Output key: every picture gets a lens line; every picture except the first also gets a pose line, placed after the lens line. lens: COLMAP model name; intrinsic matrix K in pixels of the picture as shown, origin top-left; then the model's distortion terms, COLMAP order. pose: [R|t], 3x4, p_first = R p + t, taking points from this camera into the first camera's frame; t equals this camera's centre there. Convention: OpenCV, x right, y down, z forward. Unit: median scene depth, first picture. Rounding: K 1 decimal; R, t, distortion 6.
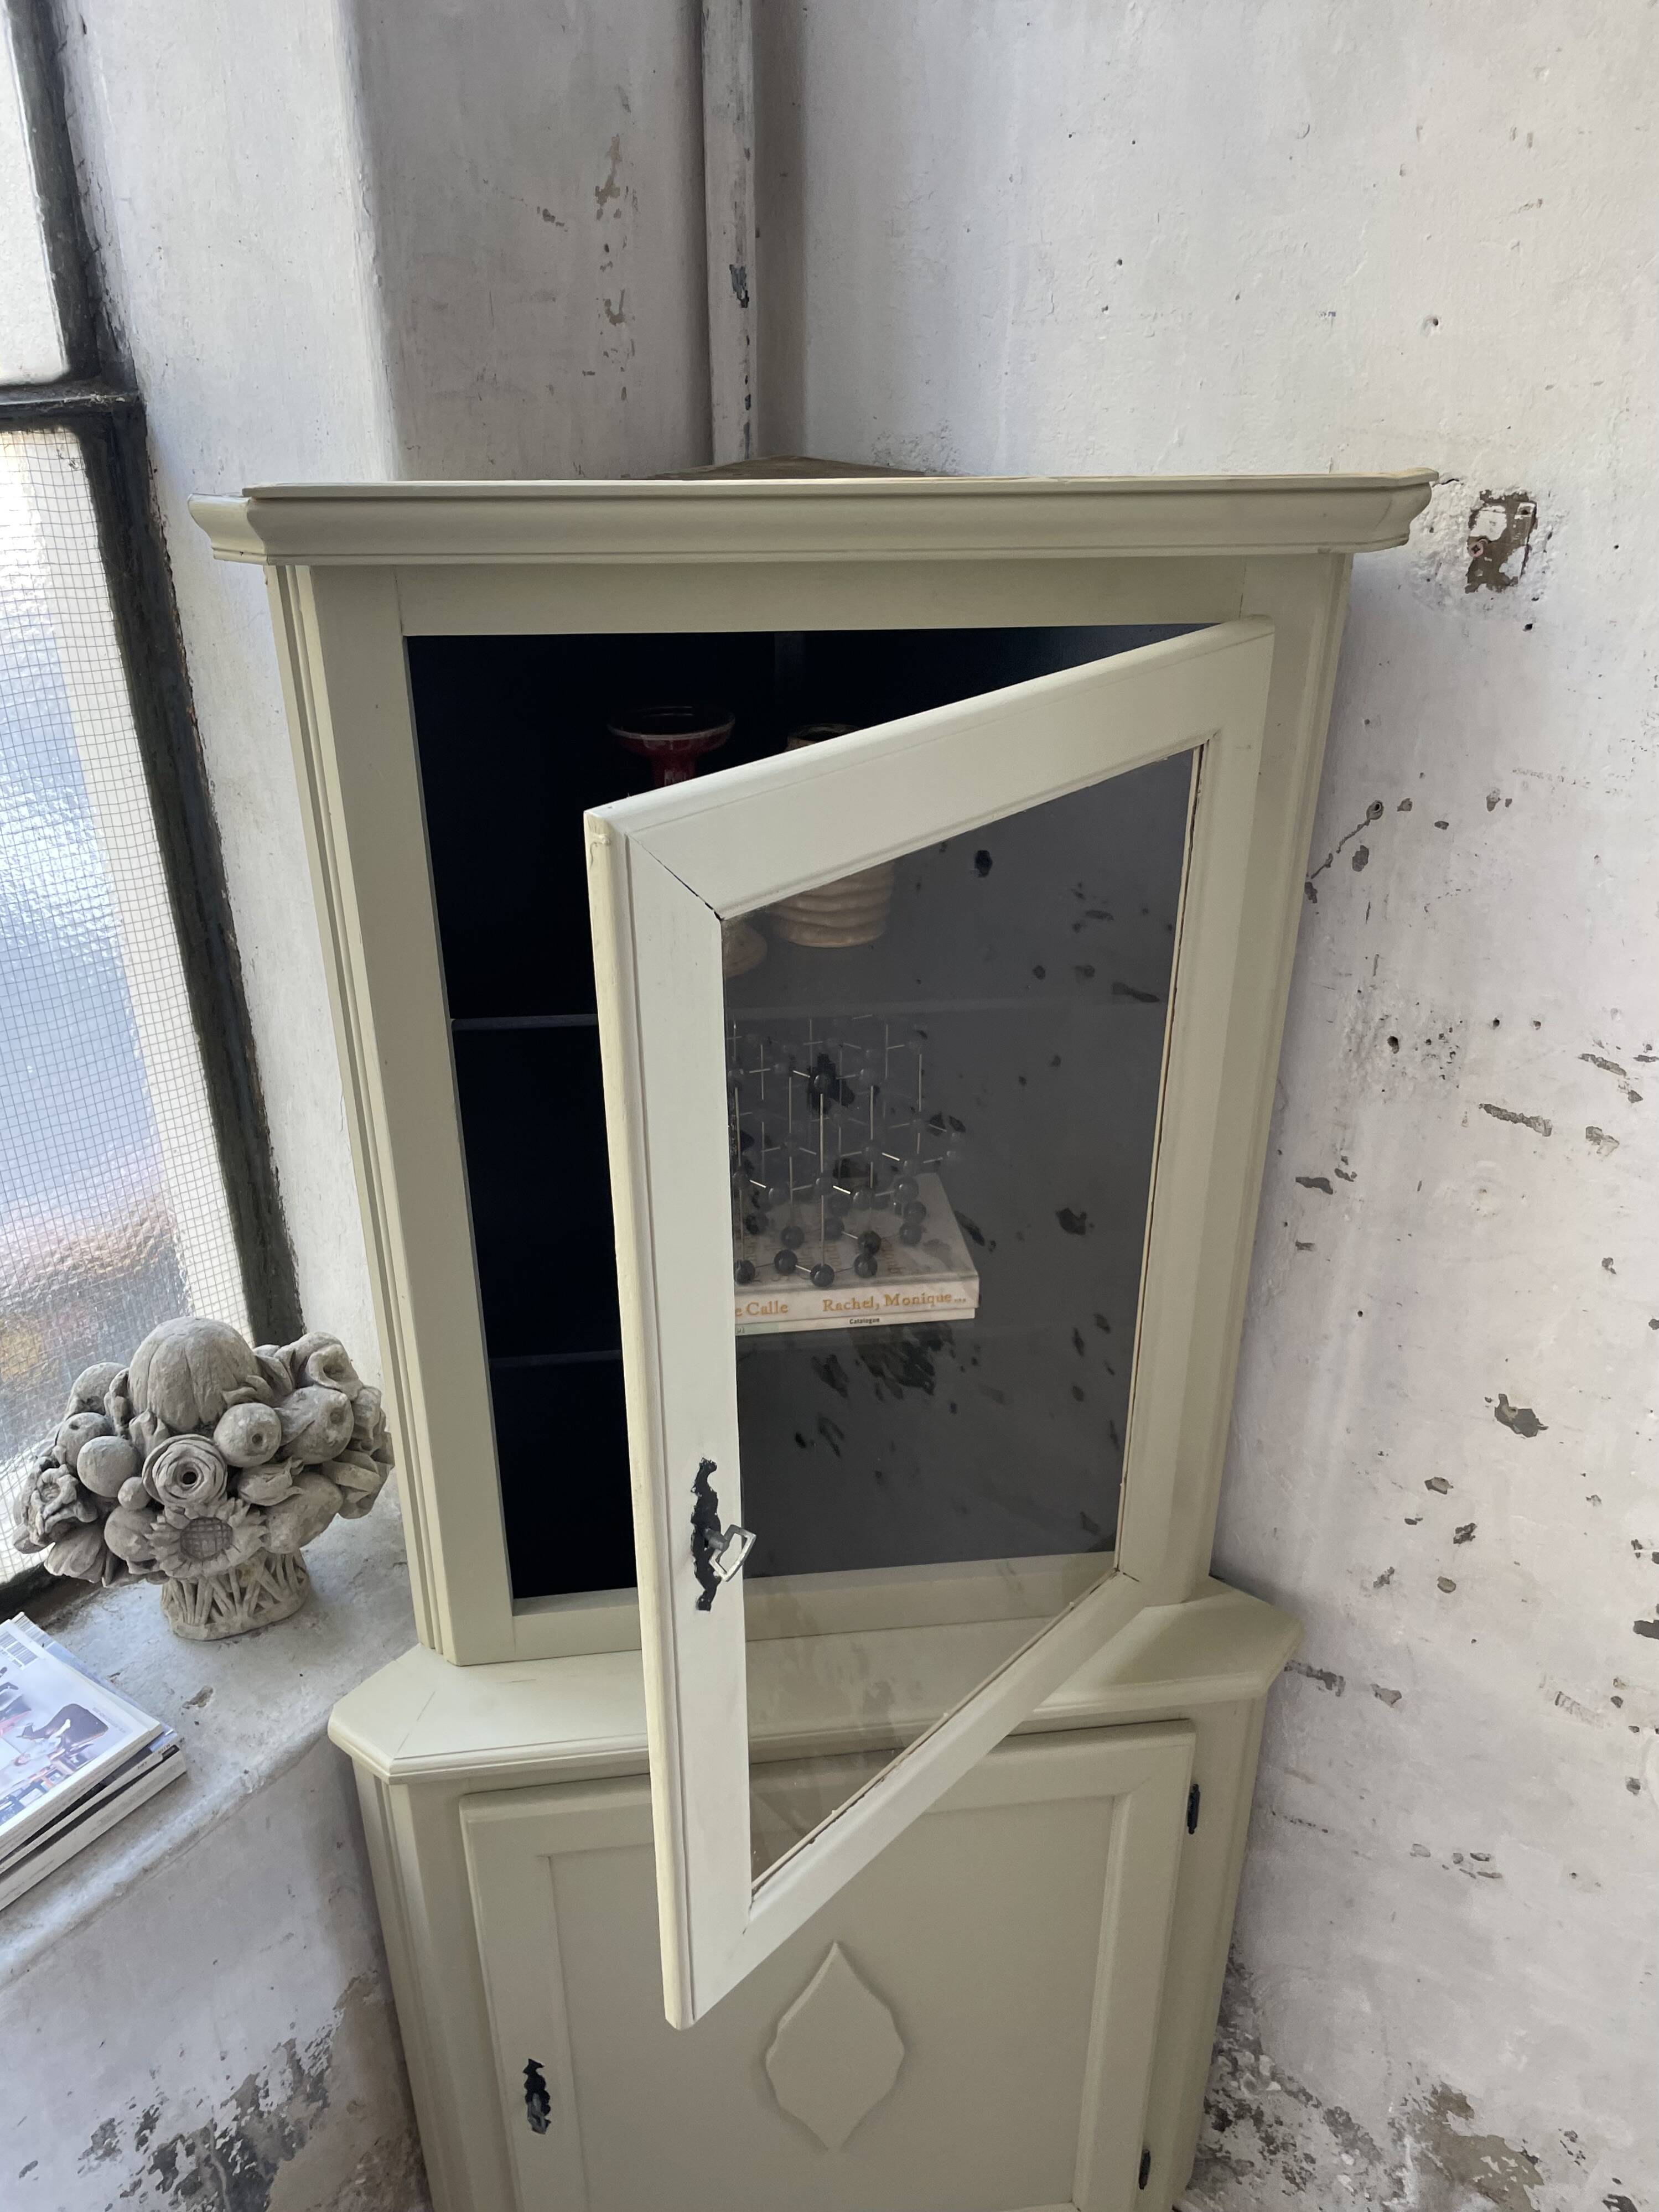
lens RADIAL K [[1705.4, 0, 833.2], [0, 1705.4, 1120.8], [0, 0, 1]] dist [0.075198, -0.107665]
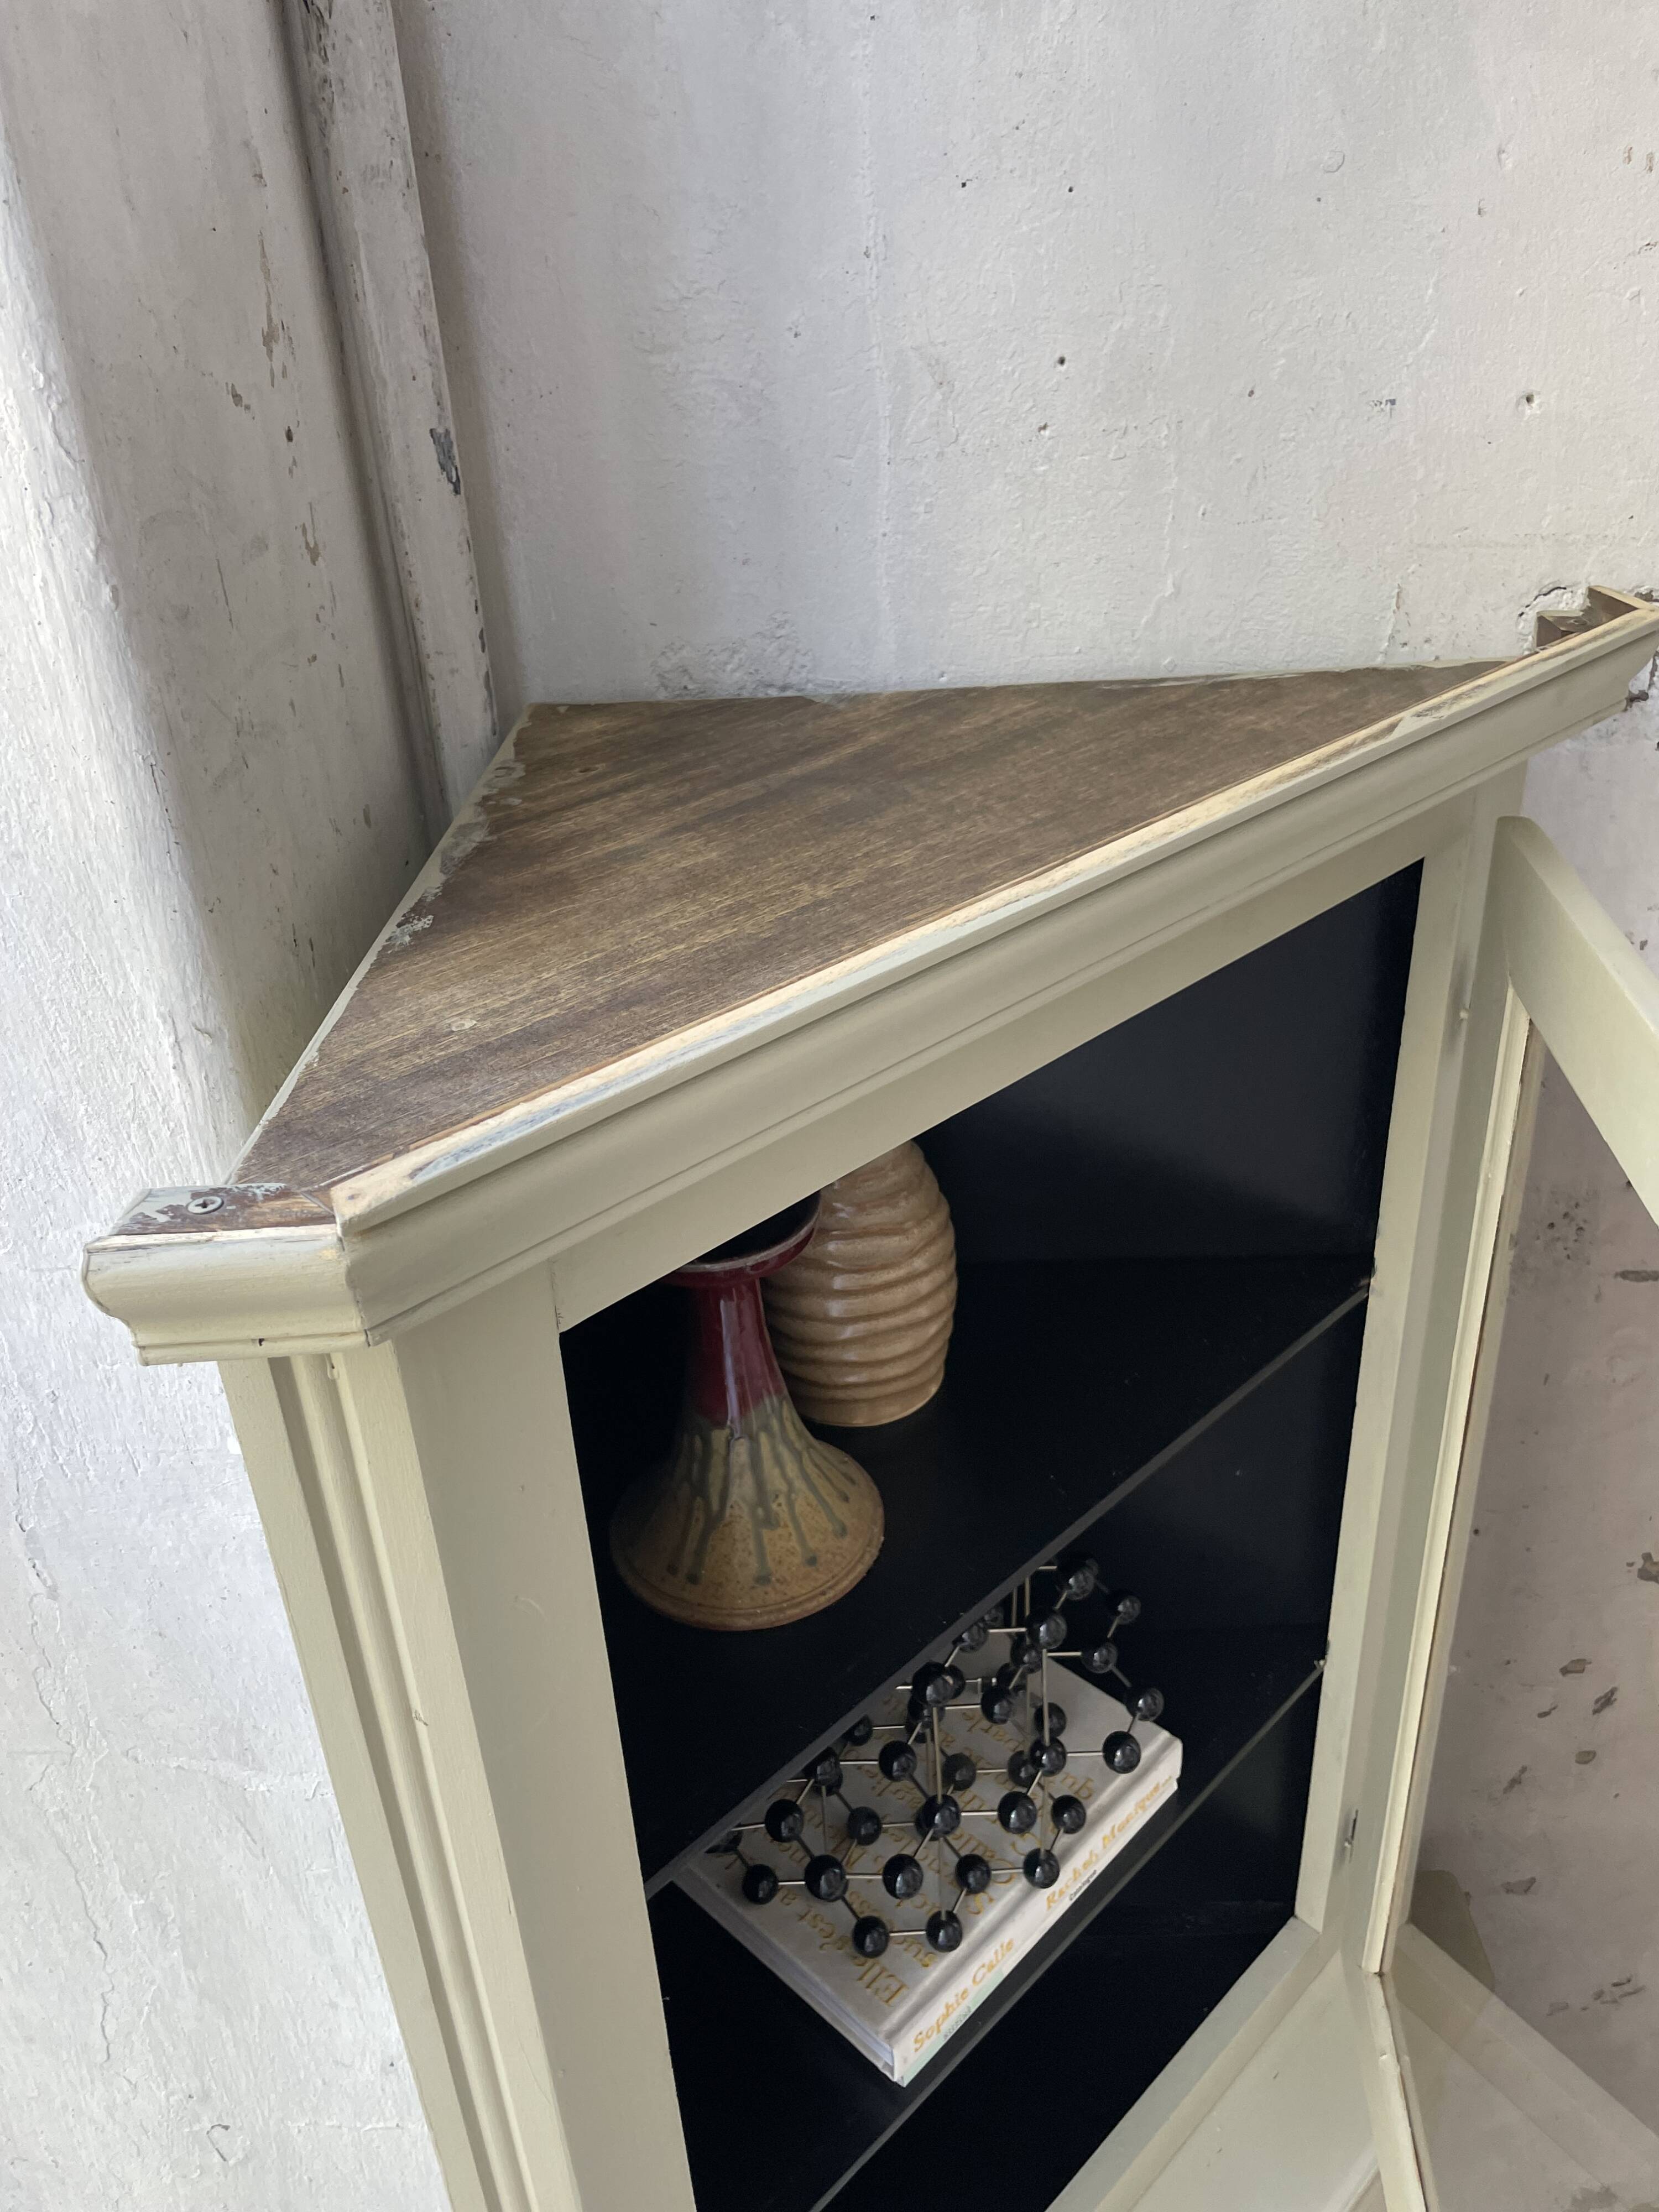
lens RADIAL K [[1698.2, 0, 805.3], [0, 1698.2, 1101.1], [0, 0, 1]] dist [0.079356, -0.119407]
pose [[0.789317, -0.333807, 0.515317, -0.315551], [0.335787, 0.937350, 0.092859, -0.273438], [-0.514029, 0.099742, 0.851954, 0.427578]]
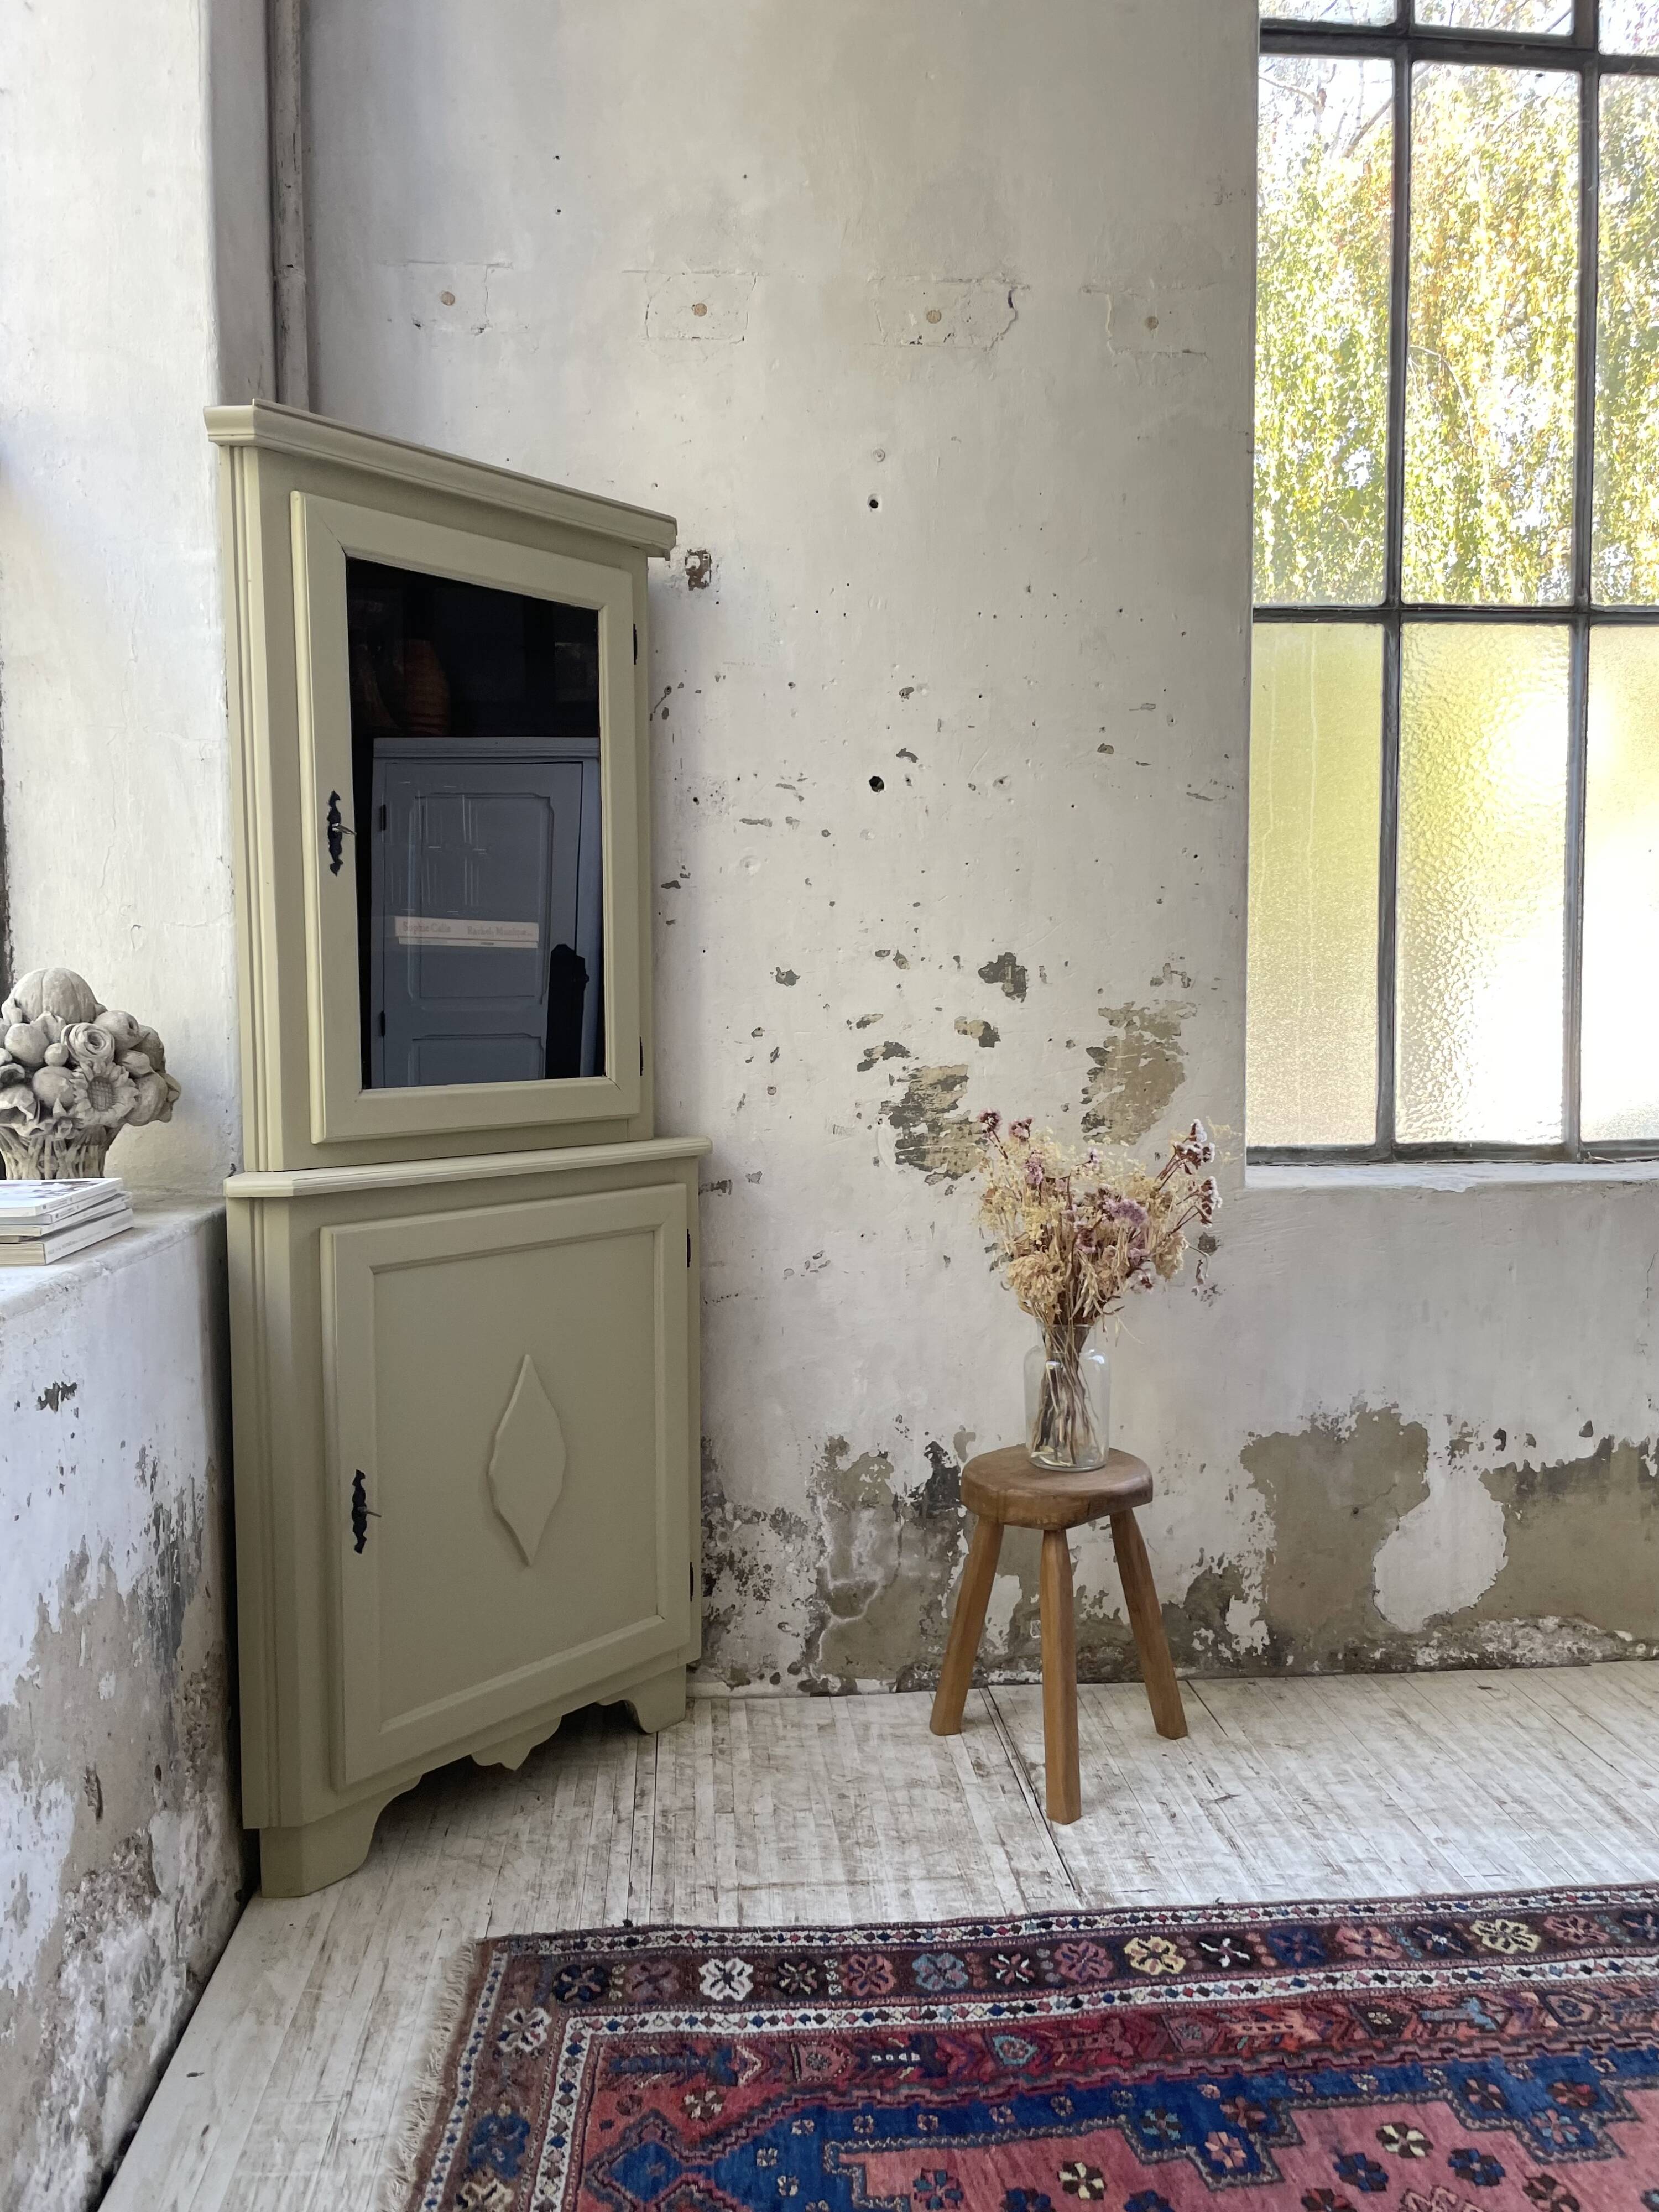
lens RADIAL K [[1672.5, 0, 844.3], [0, 1672.5, 1116.6], [0, 0, 1]] dist [0.104779, -0.154885]
pose [[0.742113, -0.052483, 0.668216, -0.875099], [0.314711, 0.907491, -0.278238, 0.873615], [-0.591798, 0.416779, 0.689979, -0.354285]]
